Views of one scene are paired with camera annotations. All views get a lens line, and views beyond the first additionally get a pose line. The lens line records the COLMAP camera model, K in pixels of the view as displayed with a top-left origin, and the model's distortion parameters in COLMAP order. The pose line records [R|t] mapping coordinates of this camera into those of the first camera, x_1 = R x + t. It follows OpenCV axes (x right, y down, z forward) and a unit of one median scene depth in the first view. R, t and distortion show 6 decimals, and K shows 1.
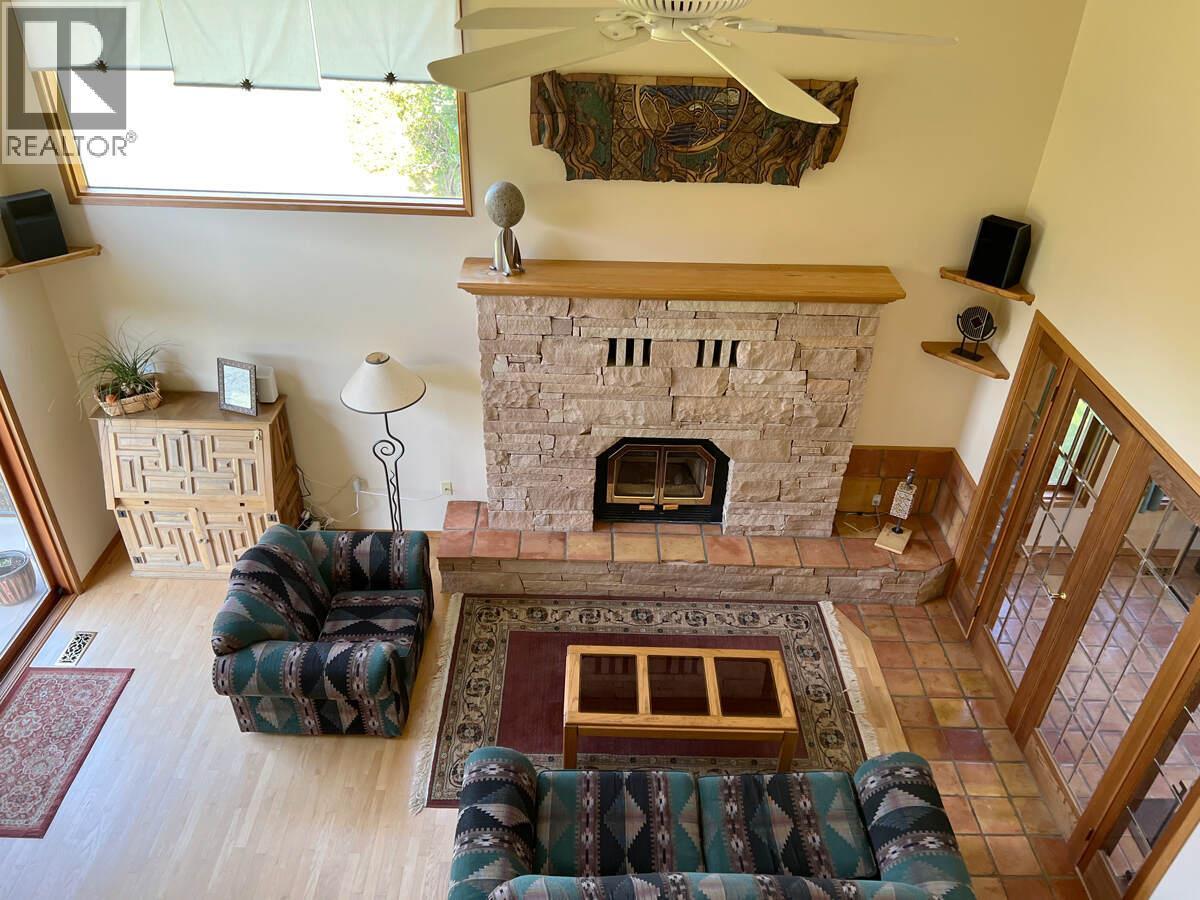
lens RADIAL K [[899.7, 0, 589.4], [0, 899.7, 448.7], [0, 0, 1]] dist [0.004972, -0.015989]
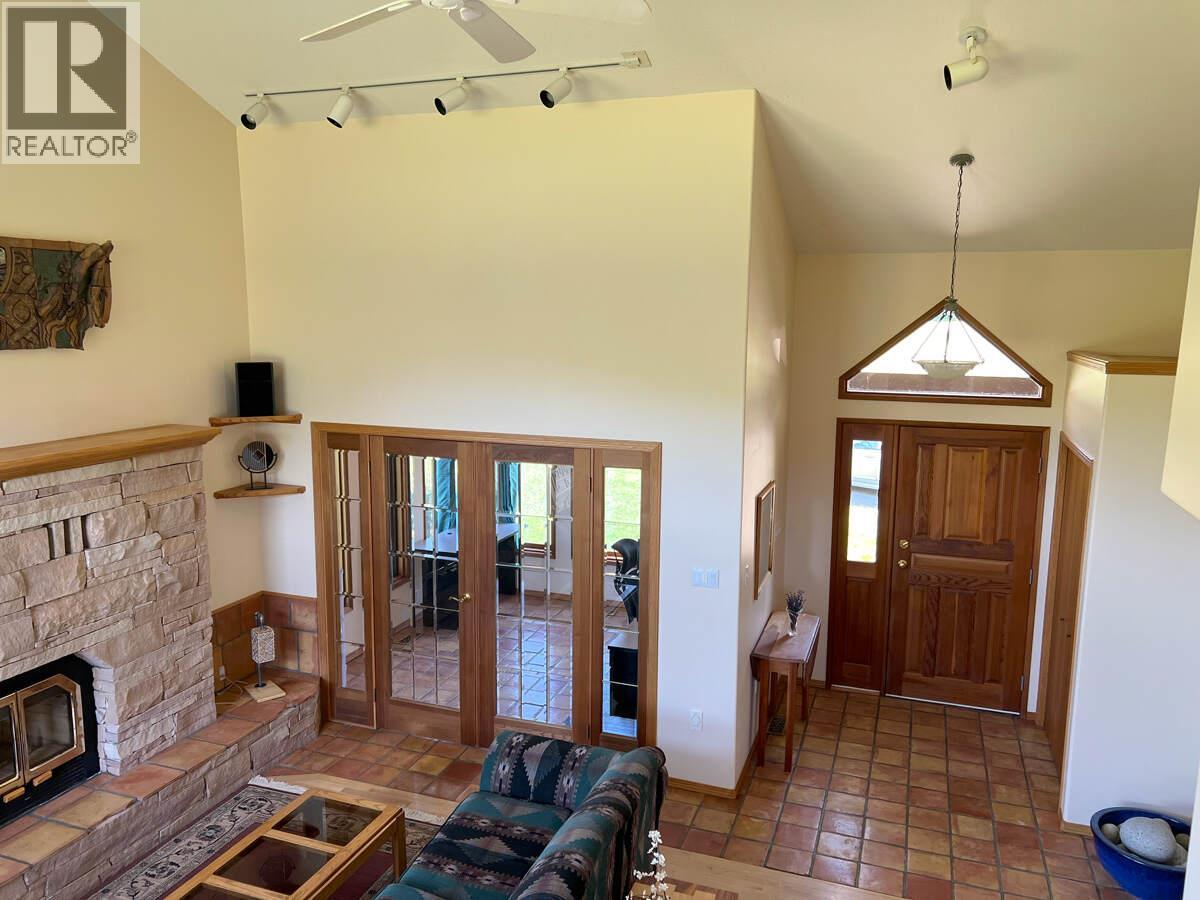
lens RADIAL K [[899.7, 0, 594.7], [0, 899.7, 450.6], [0, 0, 1]] dist [0.004972, -0.015989]
pose [[0.322145, -0.150198, 0.934700, -0.467298], [0.522249, 0.851702, -0.043132, 0.117340], [-0.789607, 0.502041, 0.352812, 0.266987]]
